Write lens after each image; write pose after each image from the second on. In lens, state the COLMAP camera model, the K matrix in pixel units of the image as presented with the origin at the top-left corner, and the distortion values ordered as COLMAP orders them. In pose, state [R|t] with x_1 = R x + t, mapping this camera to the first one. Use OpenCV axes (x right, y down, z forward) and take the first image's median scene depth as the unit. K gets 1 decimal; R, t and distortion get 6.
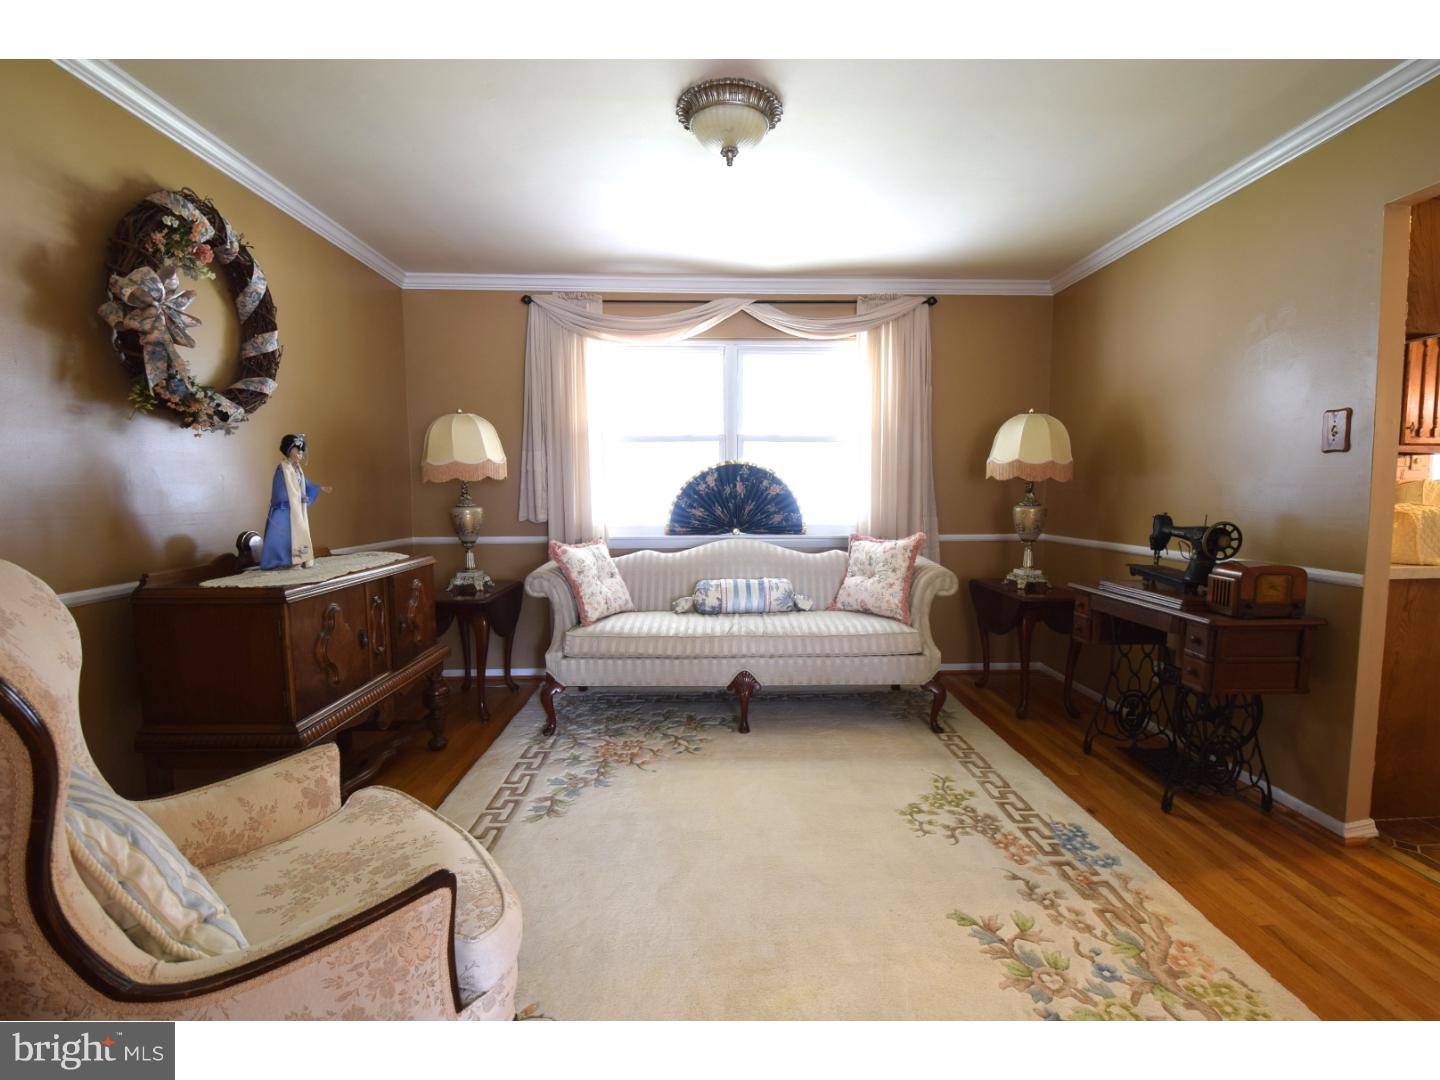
lens RADIAL K [[638.9, 0, 721.1], [0, 638.9, 548.1], [0, 0, 1]] dist [0.012899, -0.015654]
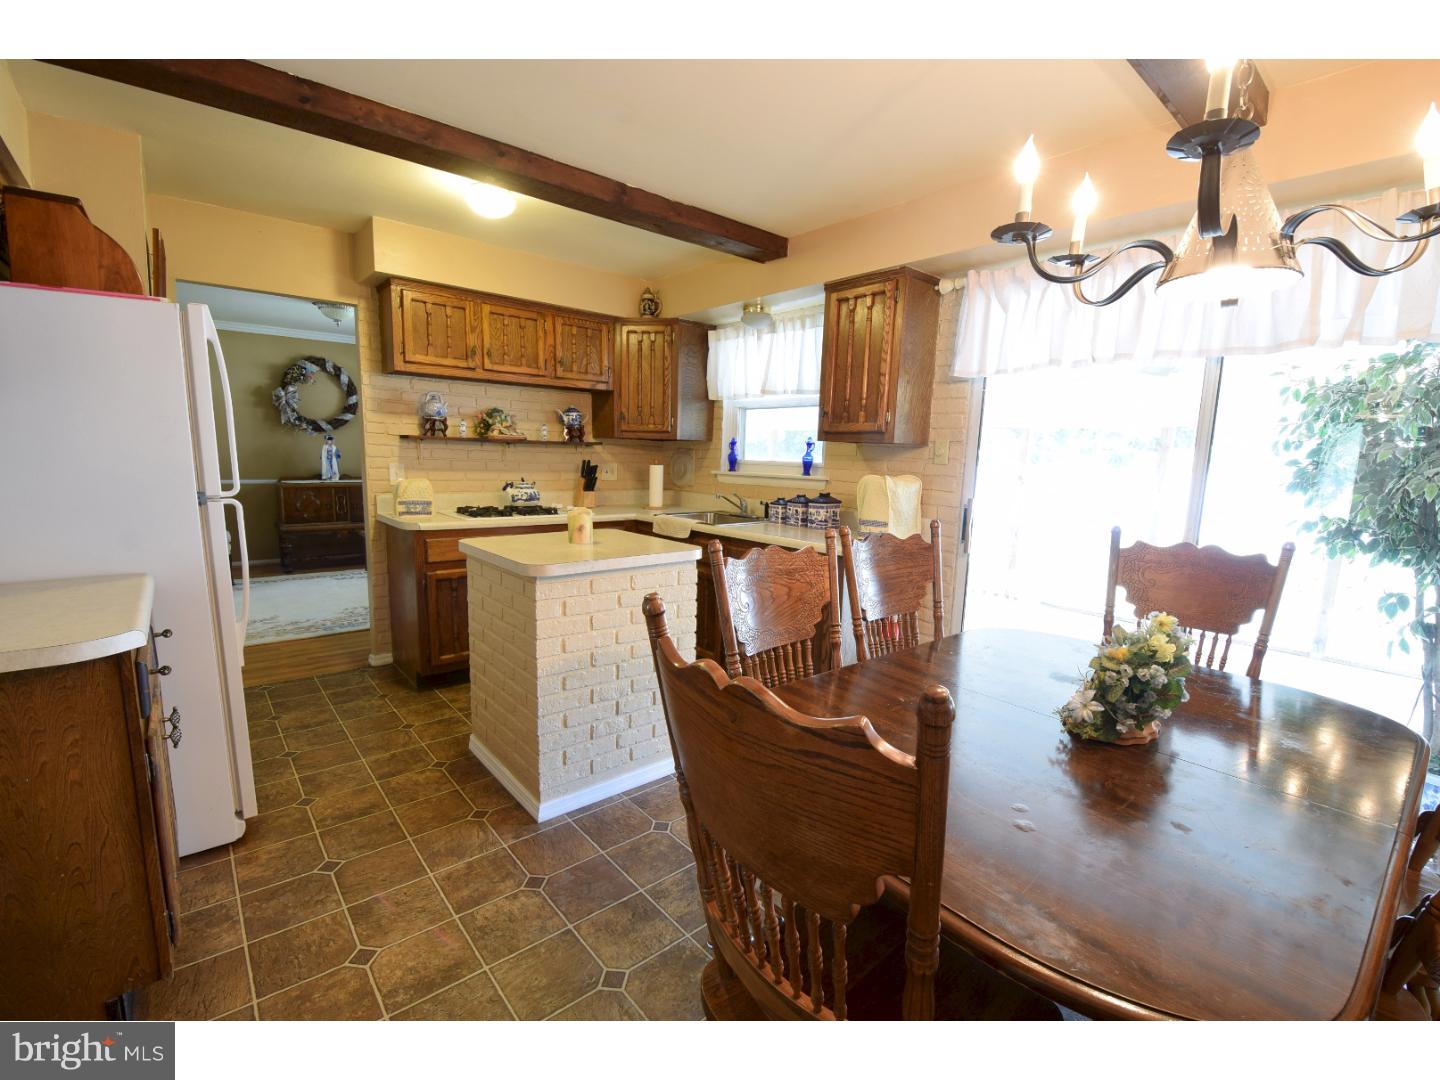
lens RADIAL K [[638.9, 0, 721.1], [0, 638.9, 548.1], [0, 0, 1]] dist [0.012899, -0.015654]
pose [[0.638882, 0.149314, -0.754675, 3.372414], [-0.112732, 0.988565, 0.100155, -0.203904], [0.761000, 0.021088, 0.648409, 0.607816]]
